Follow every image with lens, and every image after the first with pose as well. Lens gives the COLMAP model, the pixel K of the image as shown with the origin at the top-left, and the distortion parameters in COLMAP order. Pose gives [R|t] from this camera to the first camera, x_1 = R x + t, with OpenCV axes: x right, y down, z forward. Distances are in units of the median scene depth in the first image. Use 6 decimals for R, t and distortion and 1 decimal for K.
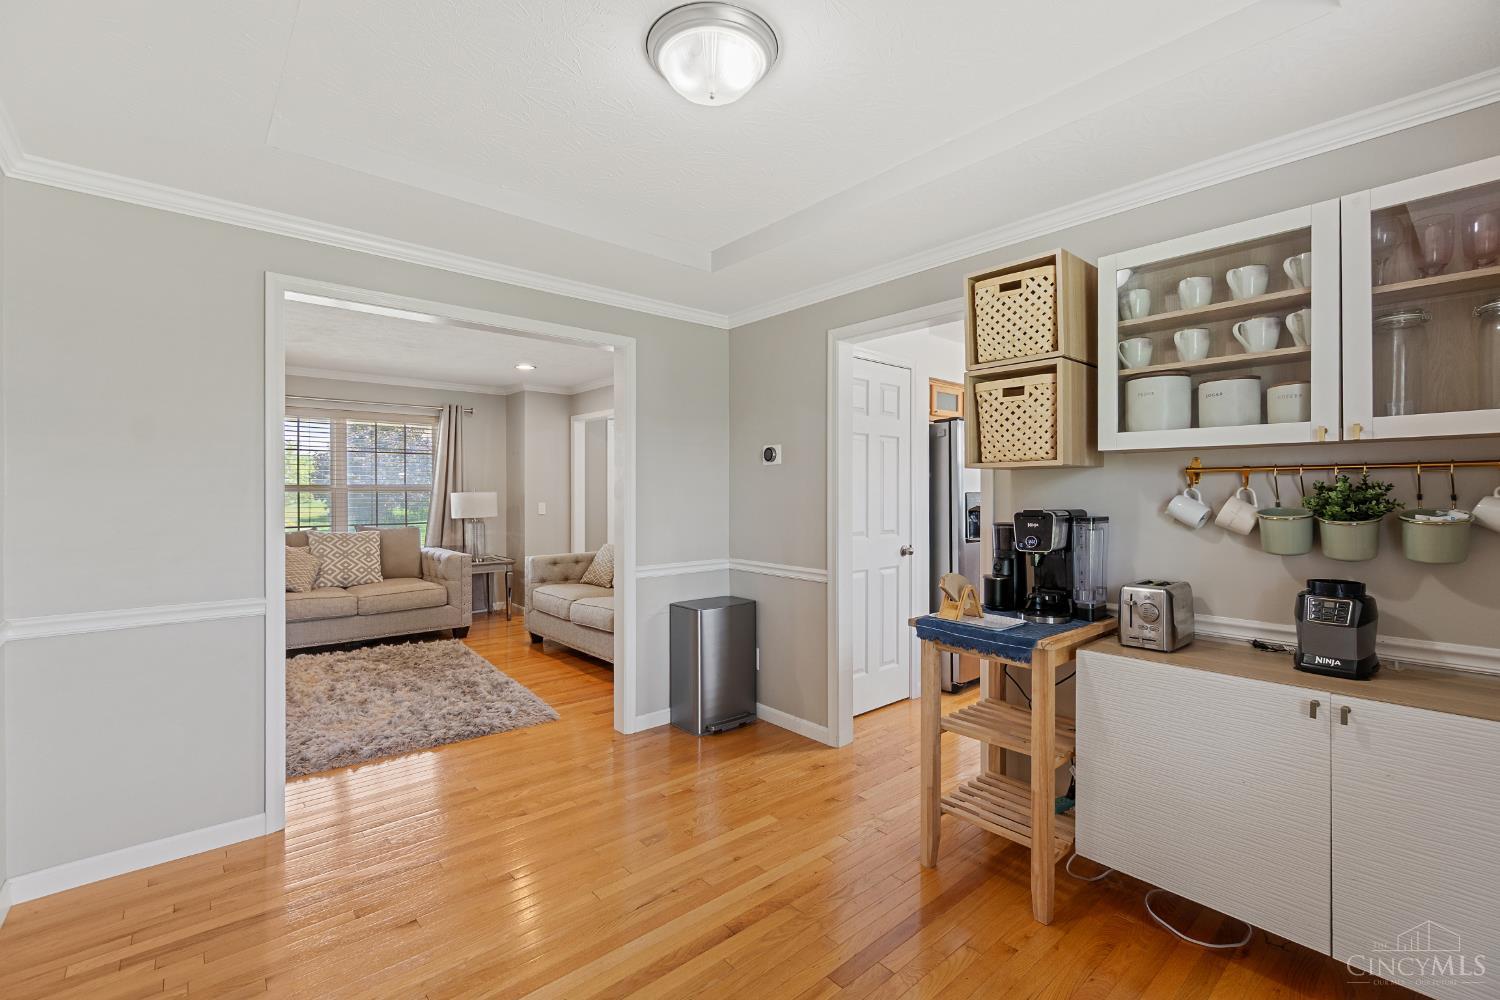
lens RADIAL K [[643.5, 0, 750.1], [0, 643.5, 492.7], [0, 0, 1]] dist [-0.000268, 0.000630]
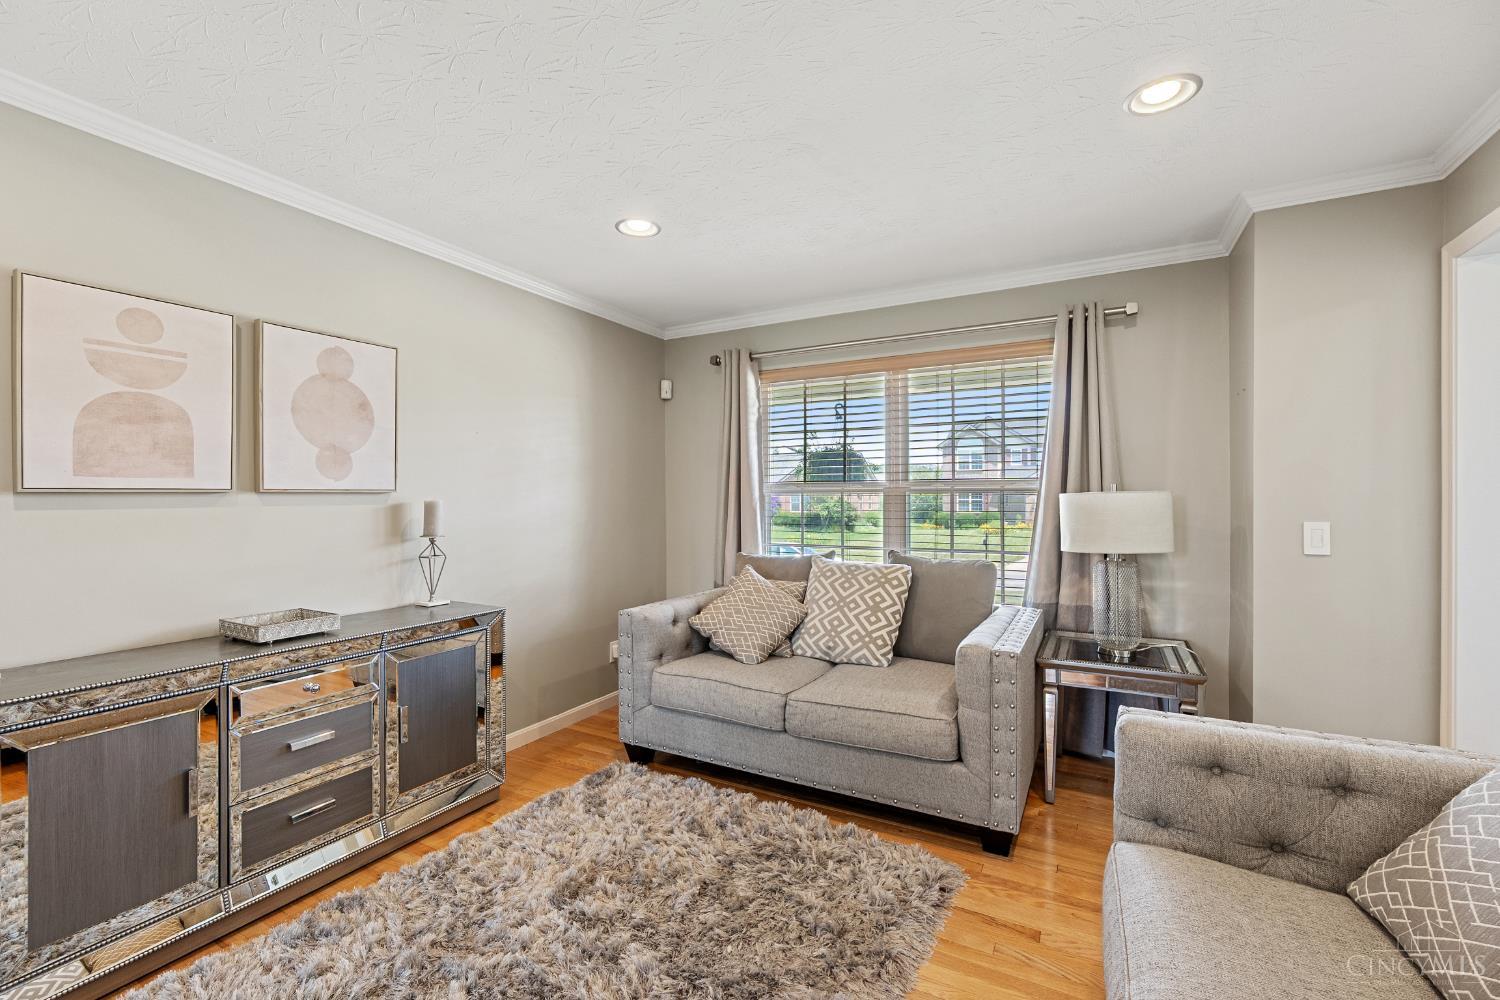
lens RADIAL K [[643.5, 0, 745.2], [0, 643.5, 501.3], [0, 0, 1]] dist [-0.000268, 0.000630]
pose [[0.356528, 0.002872, -0.934280, -0.127915], [-0.001150, 0.999996, 0.002635, 0.003742], [0.934284, 0.000135, 0.356530, 0.712093]]
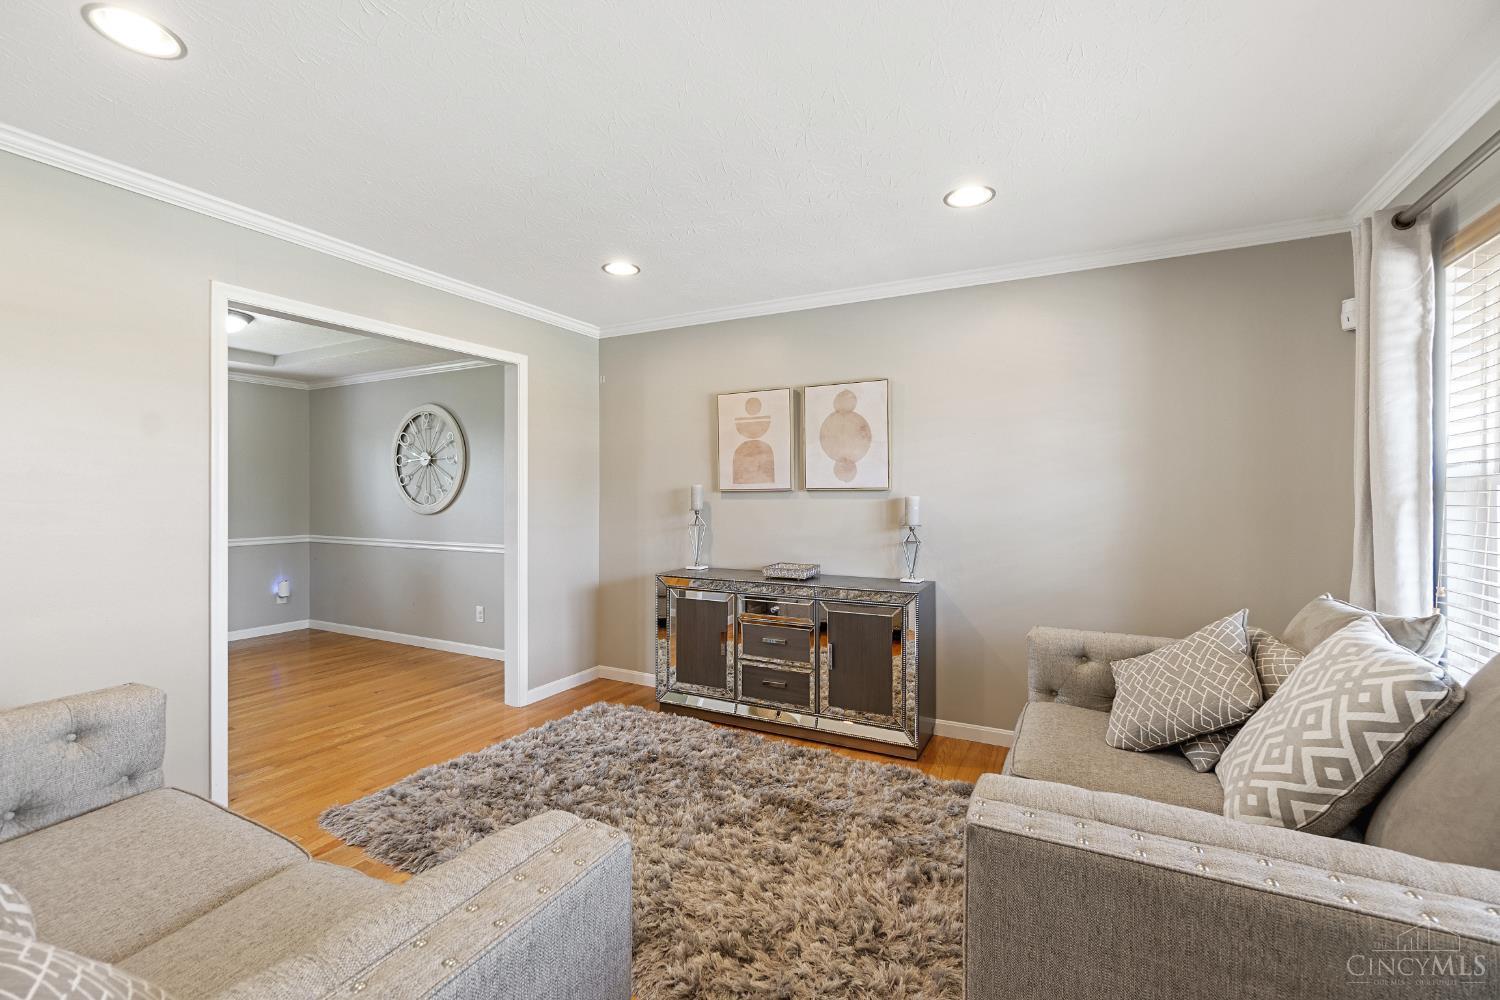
lens RADIAL K [[643.5, 0, 743.8], [0, 643.5, 489.5], [0, 0, 1]] dist [-0.000268, 0.000630]
pose [[-0.923740, -0.001329, -0.383017, -0.300428], [-0.000798, 0.999998, -0.001544, -0.000502], [0.383019, -0.001121, -0.923740, 1.160737]]
